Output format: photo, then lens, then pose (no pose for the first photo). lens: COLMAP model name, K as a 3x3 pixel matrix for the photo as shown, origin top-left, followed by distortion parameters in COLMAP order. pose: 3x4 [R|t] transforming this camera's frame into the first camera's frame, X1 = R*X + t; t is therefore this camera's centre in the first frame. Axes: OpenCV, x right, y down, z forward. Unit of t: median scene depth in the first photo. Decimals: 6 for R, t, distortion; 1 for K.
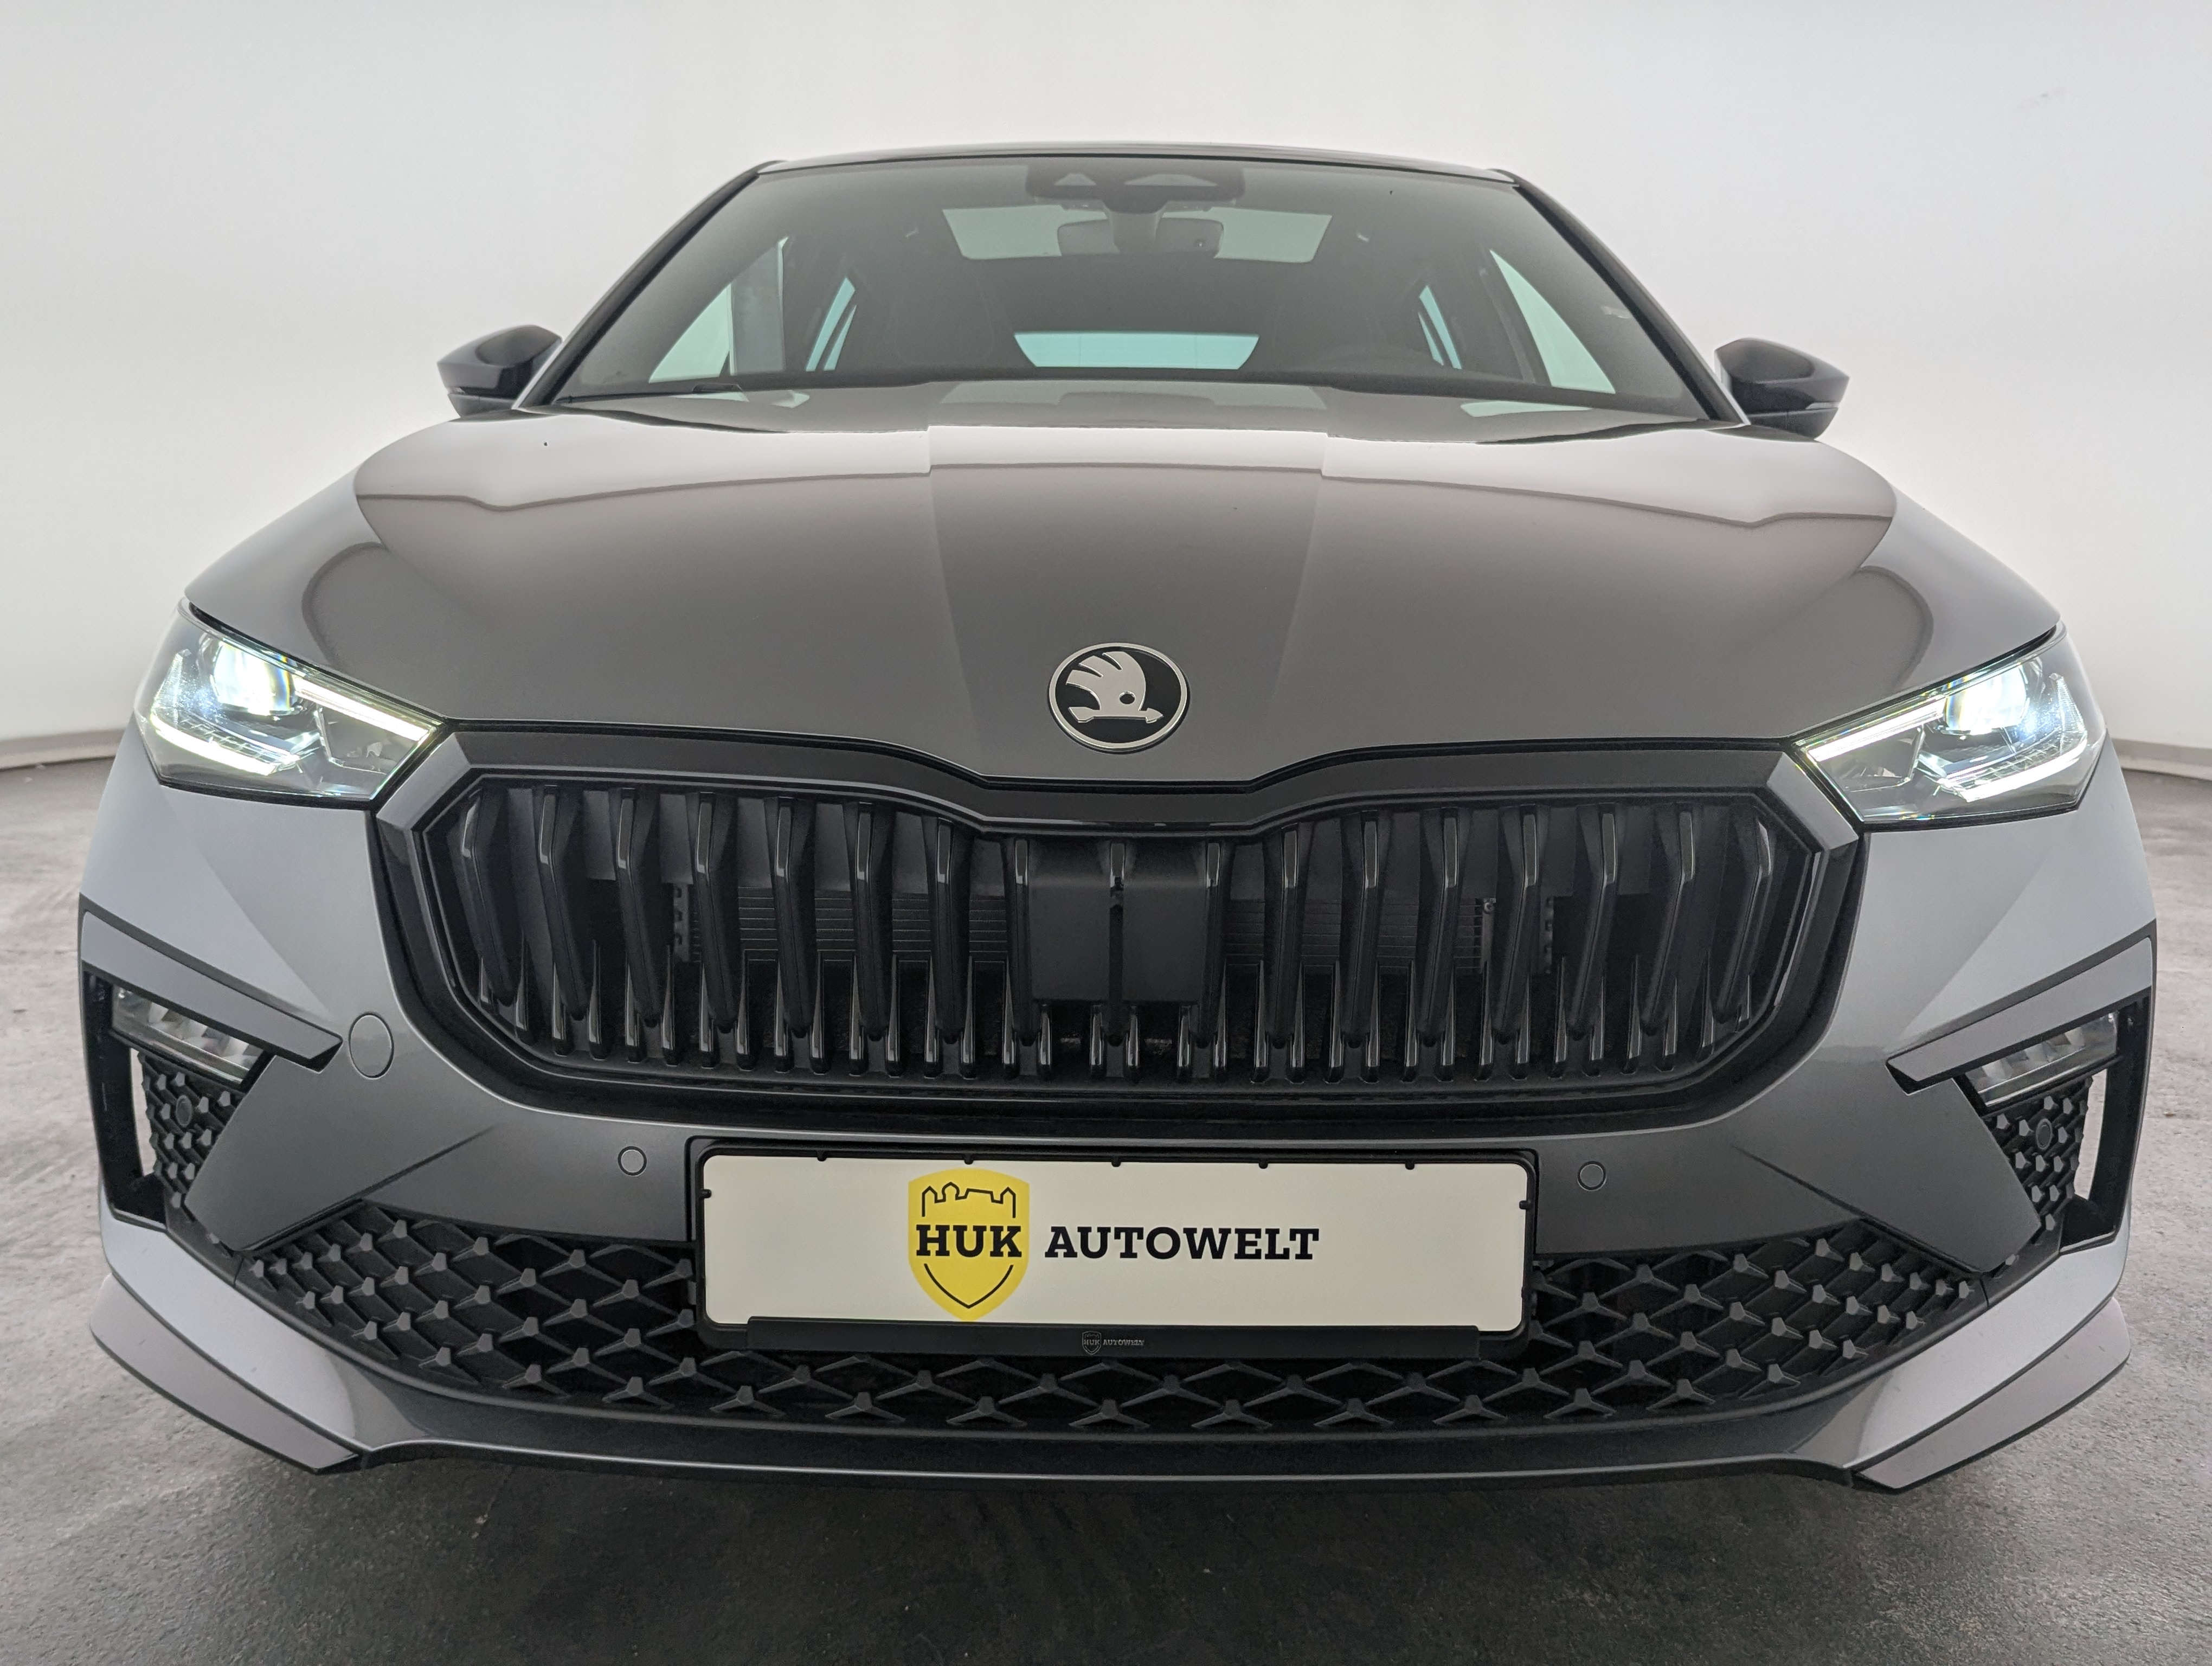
lens RADIAL K [[1994.8, 0, 1103.9], [0, 1994.8, 828.9], [0, 0, 1]] dist [0.074164, -0.060069]
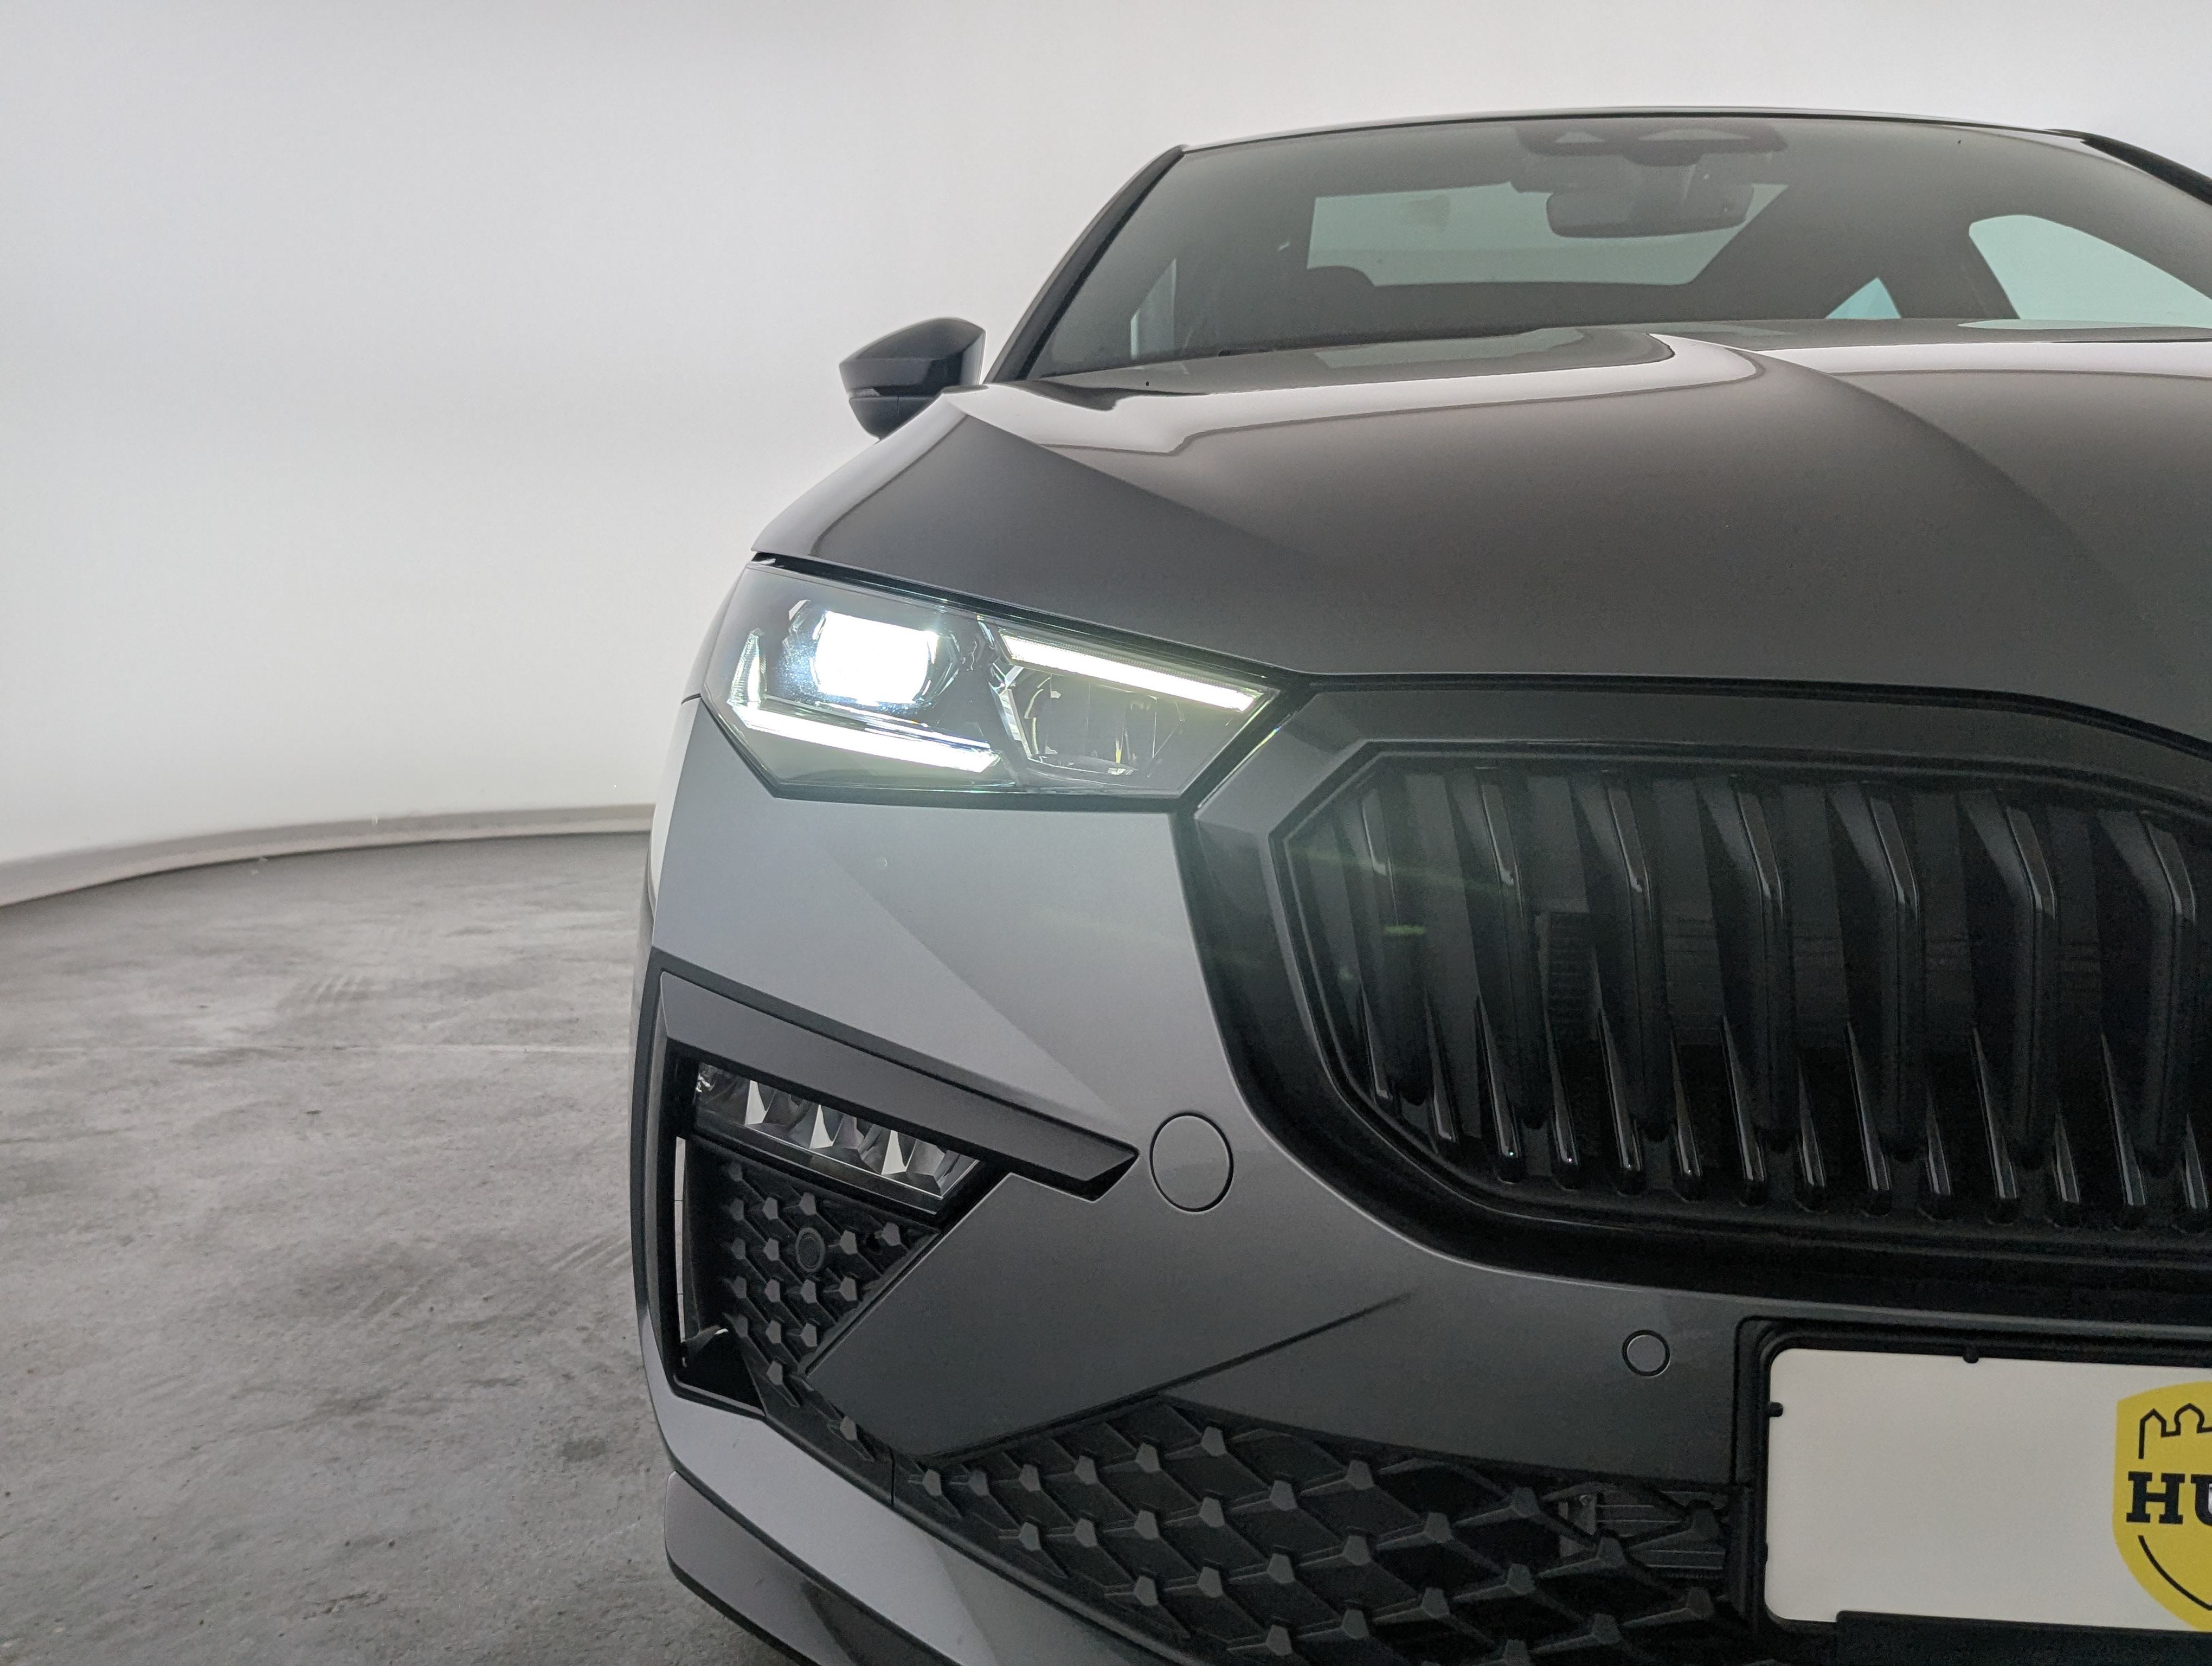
lens RADIAL K [[1994.8, 0, 1116.8], [0, 1994.8, 830.4], [0, 0, 1]] dist [0.074164, -0.060069]
pose [[0.998506, -0.001247, -0.054629, -0.323874], [-0.001680, 0.998567, -0.053497, 0.030801], [0.054618, 0.053508, 0.997073, 0.307439]]
